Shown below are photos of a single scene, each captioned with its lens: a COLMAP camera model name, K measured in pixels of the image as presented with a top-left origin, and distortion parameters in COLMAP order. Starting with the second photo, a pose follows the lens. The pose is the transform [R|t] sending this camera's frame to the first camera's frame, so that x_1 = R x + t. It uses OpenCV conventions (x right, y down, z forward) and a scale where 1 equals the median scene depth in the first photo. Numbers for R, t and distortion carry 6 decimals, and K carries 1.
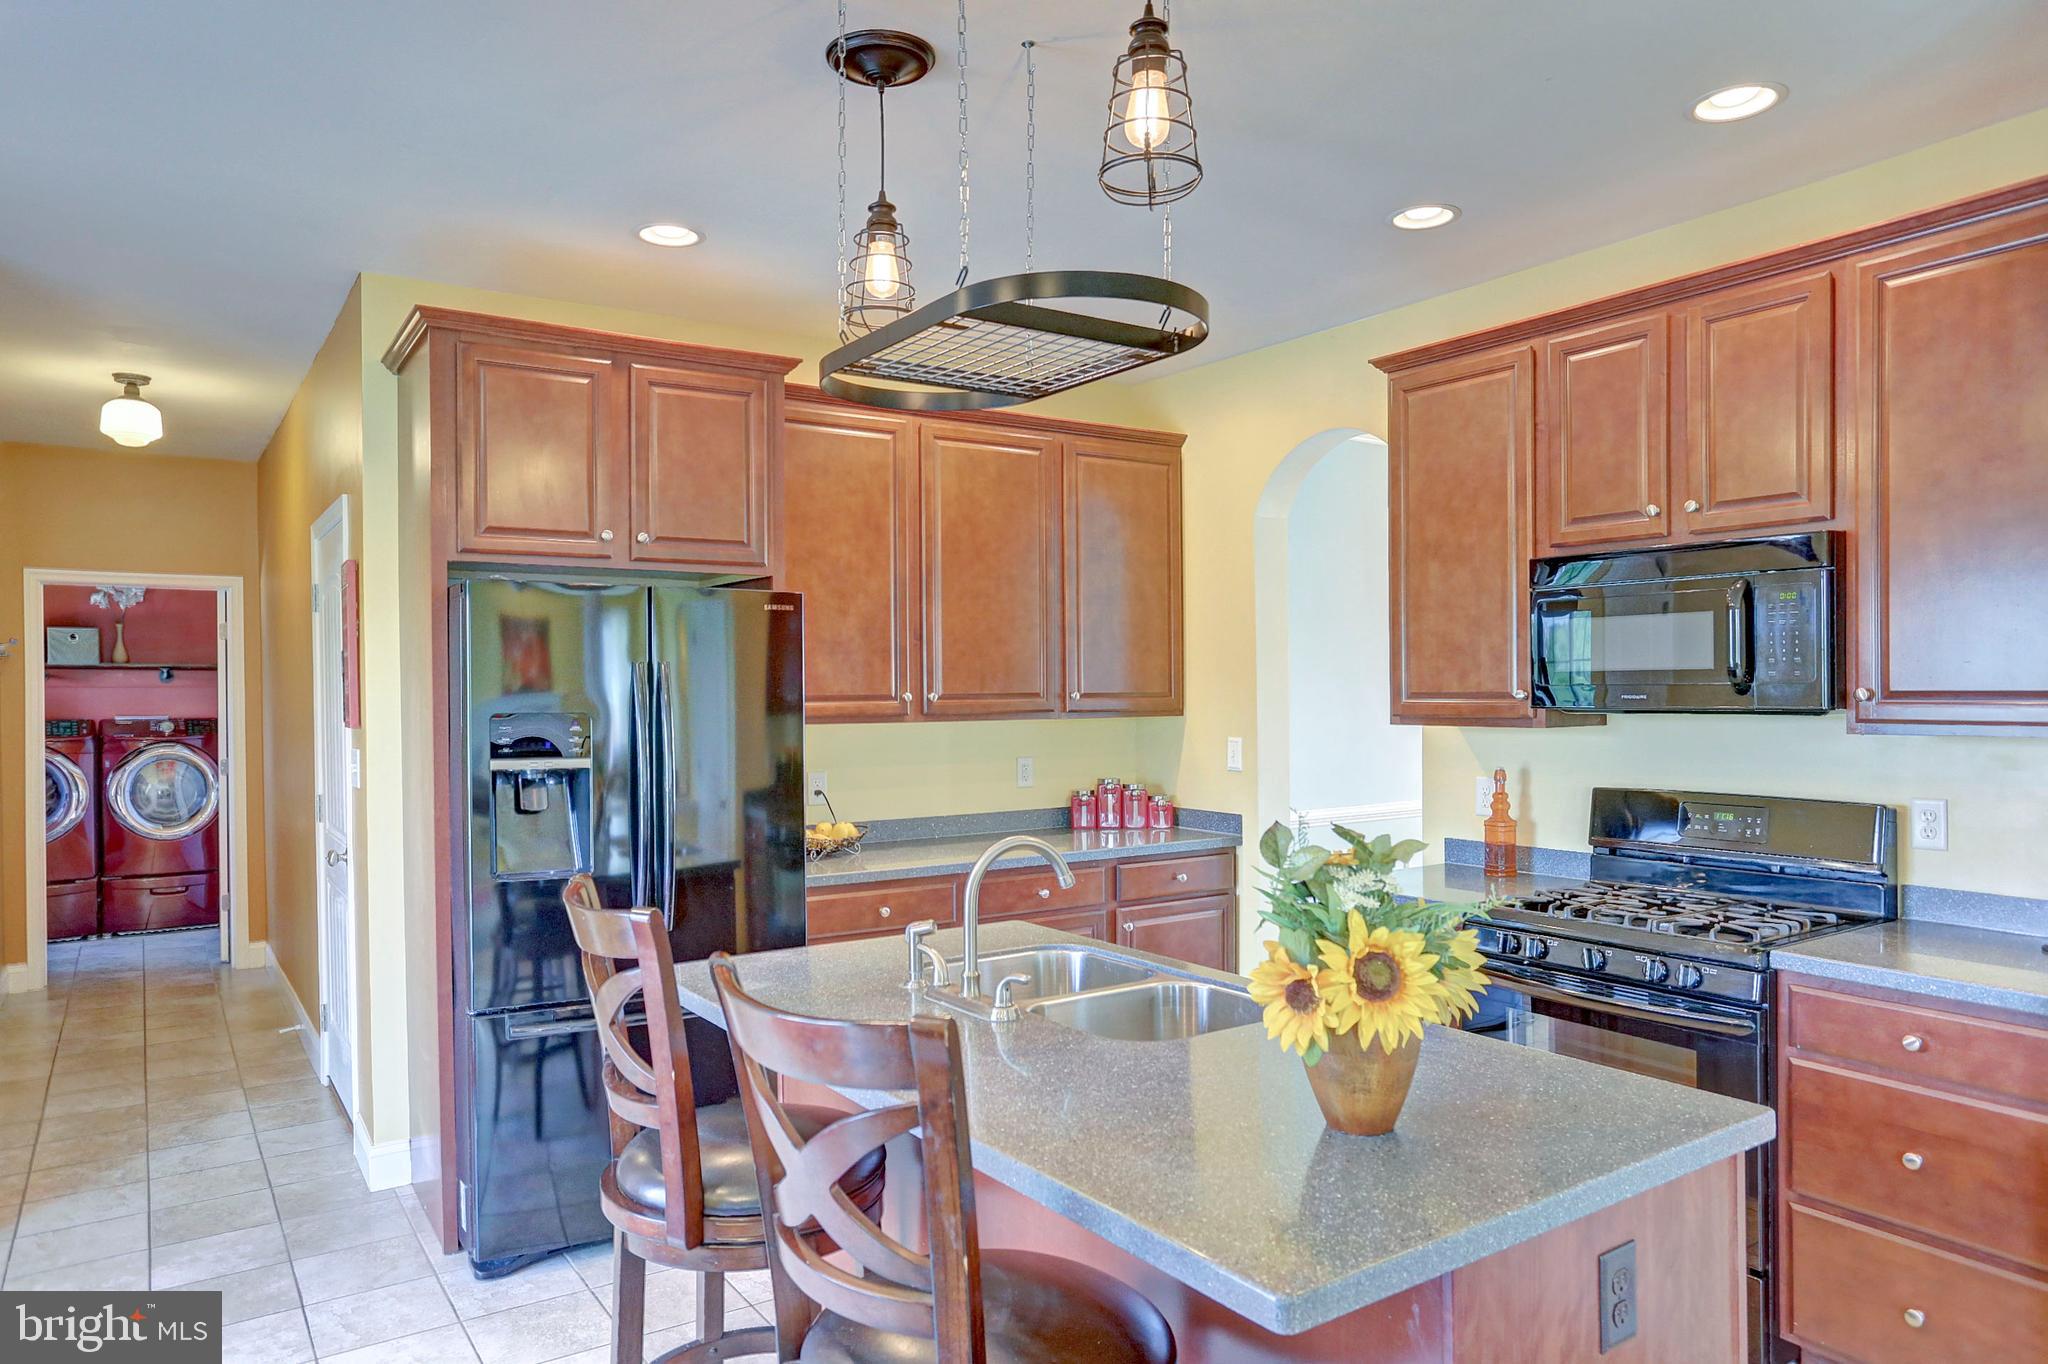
lens RADIAL K [[1354.8, 0, 1020.2], [0, 1354.8, 688.9], [0, 0, 1]] dist [0.005101, 0.001860]
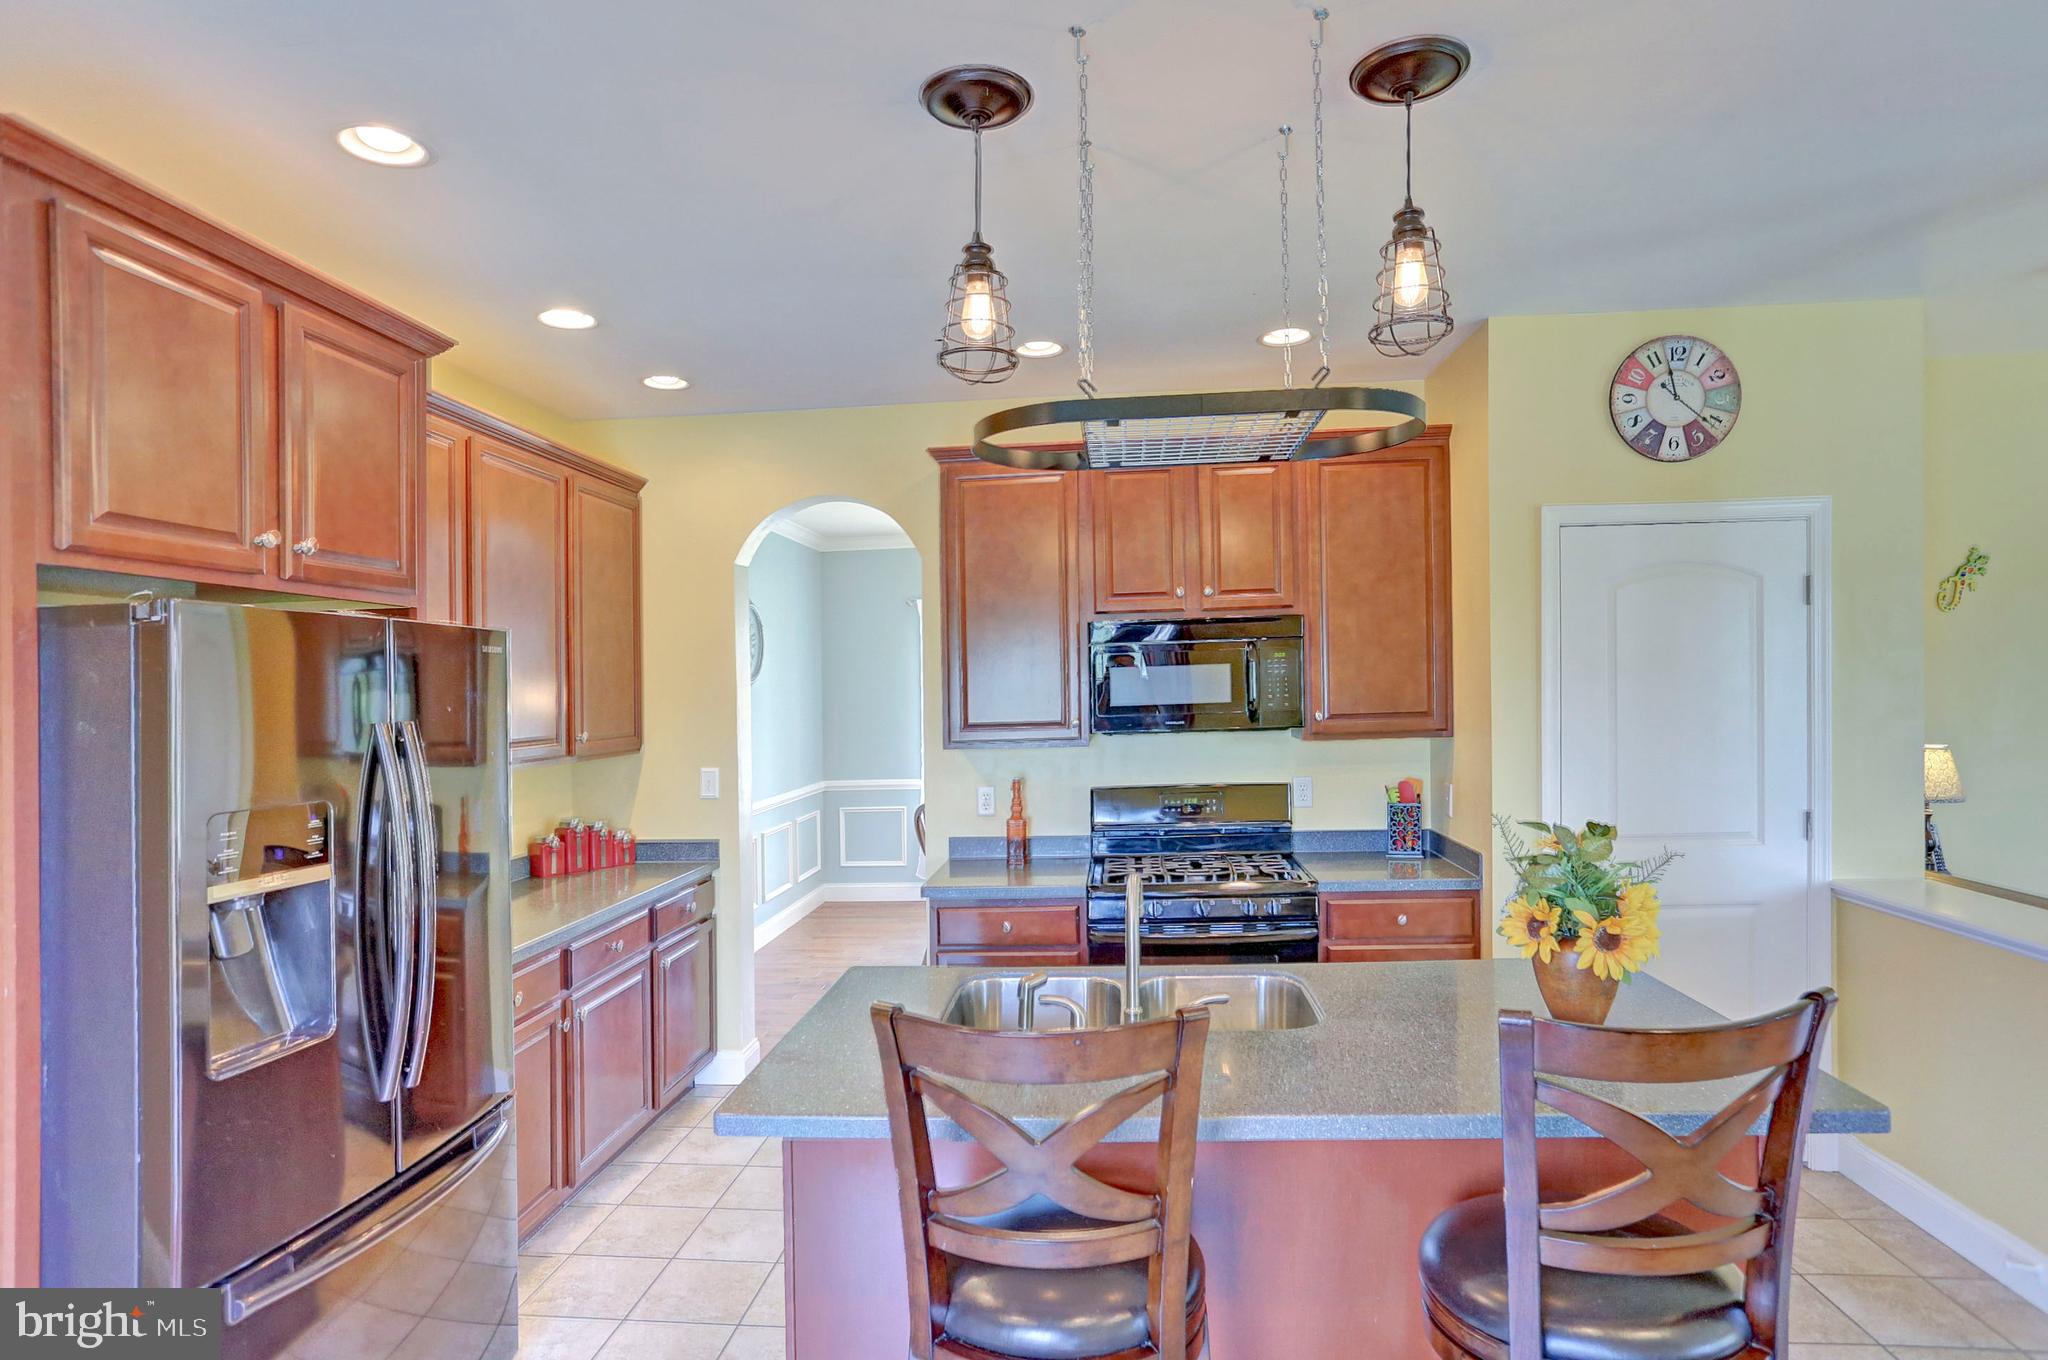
lens RADIAL K [[1115.6, 0, 1030.1], [0, 1115.6, 688.8], [0, 0, 1]] dist [-0.020660, 0.000509]
pose [[0.621498, -0.013262, 0.783303, -0.519349], [0.024116, 0.999707, -0.002208, -0.027889], [-0.783044, 0.020263, 0.621636, 0.352162]]
